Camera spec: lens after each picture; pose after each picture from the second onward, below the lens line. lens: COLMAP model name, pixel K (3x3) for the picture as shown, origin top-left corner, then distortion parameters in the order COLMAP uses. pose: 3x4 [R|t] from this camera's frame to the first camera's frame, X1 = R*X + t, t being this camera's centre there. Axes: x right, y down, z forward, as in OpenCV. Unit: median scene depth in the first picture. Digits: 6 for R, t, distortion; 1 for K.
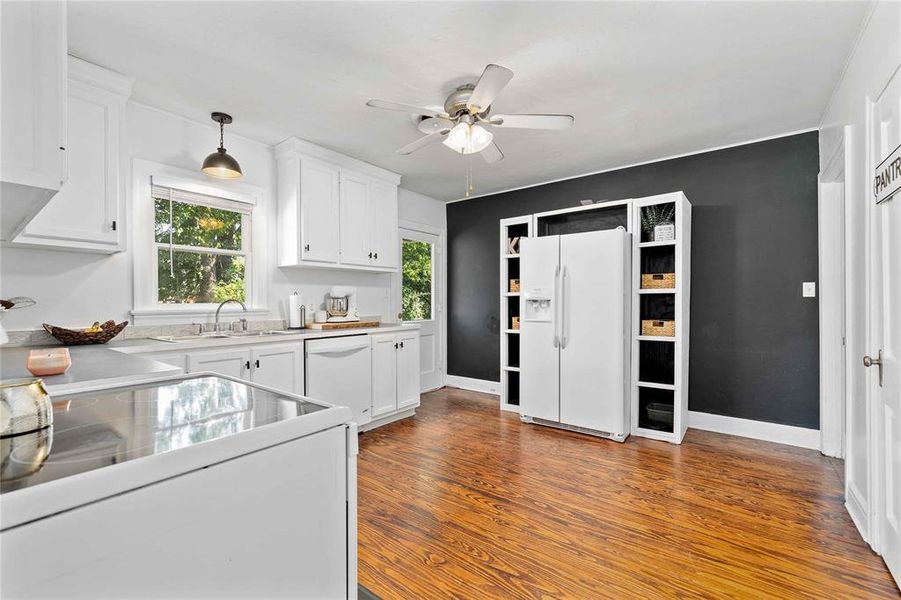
lens RADIAL K [[380.6, 0, 447.9], [0, 380.6, 300.6], [0, 0, 1]] dist [0.001630, 0.000197]
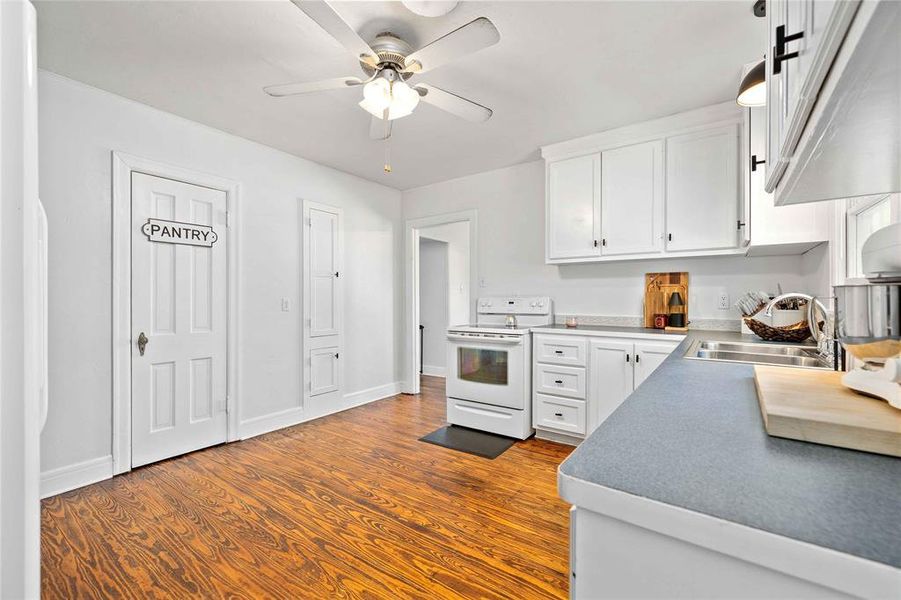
lens RADIAL K [[380.6, 0, 447.9], [0, 380.6, 300.6], [0, 0, 1]] dist [0.001630, 0.000197]
pose [[-0.999138, 0.004525, -0.041261, -0.039845], [0.004459, 0.999989, 0.001696, 0.001275], [0.041268, 0.001511, -0.999147, 1.822696]]
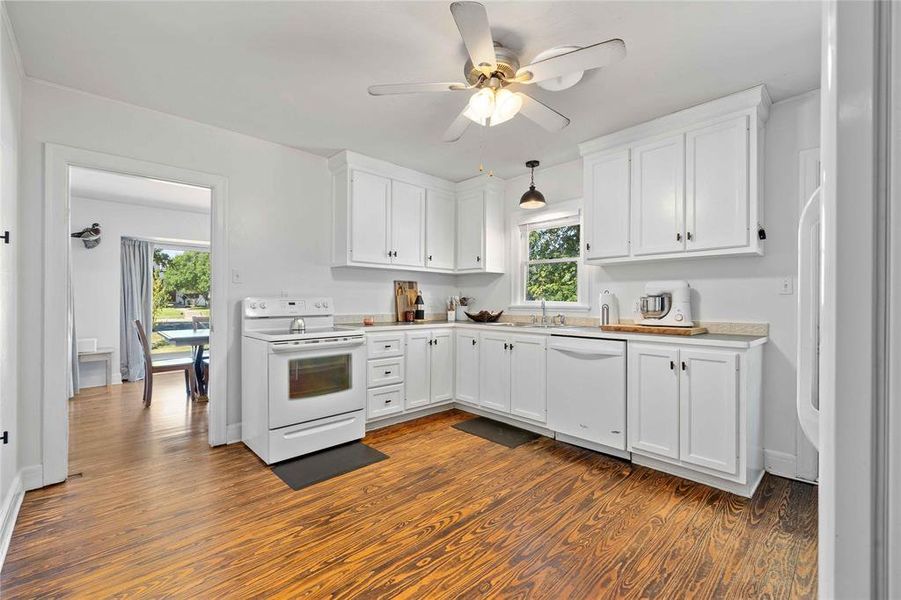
lens RADIAL K [[380.6, 0, 447.9], [0, 380.6, 300.6], [0, 0, 1]] dist [0.001630, 0.000197]
pose [[-0.155047, 0.003588, -0.987901, 0.896762], [0.001113, 0.999993, 0.003458, -0.001413], [0.987906, -0.000564, -0.155050, 1.044320]]
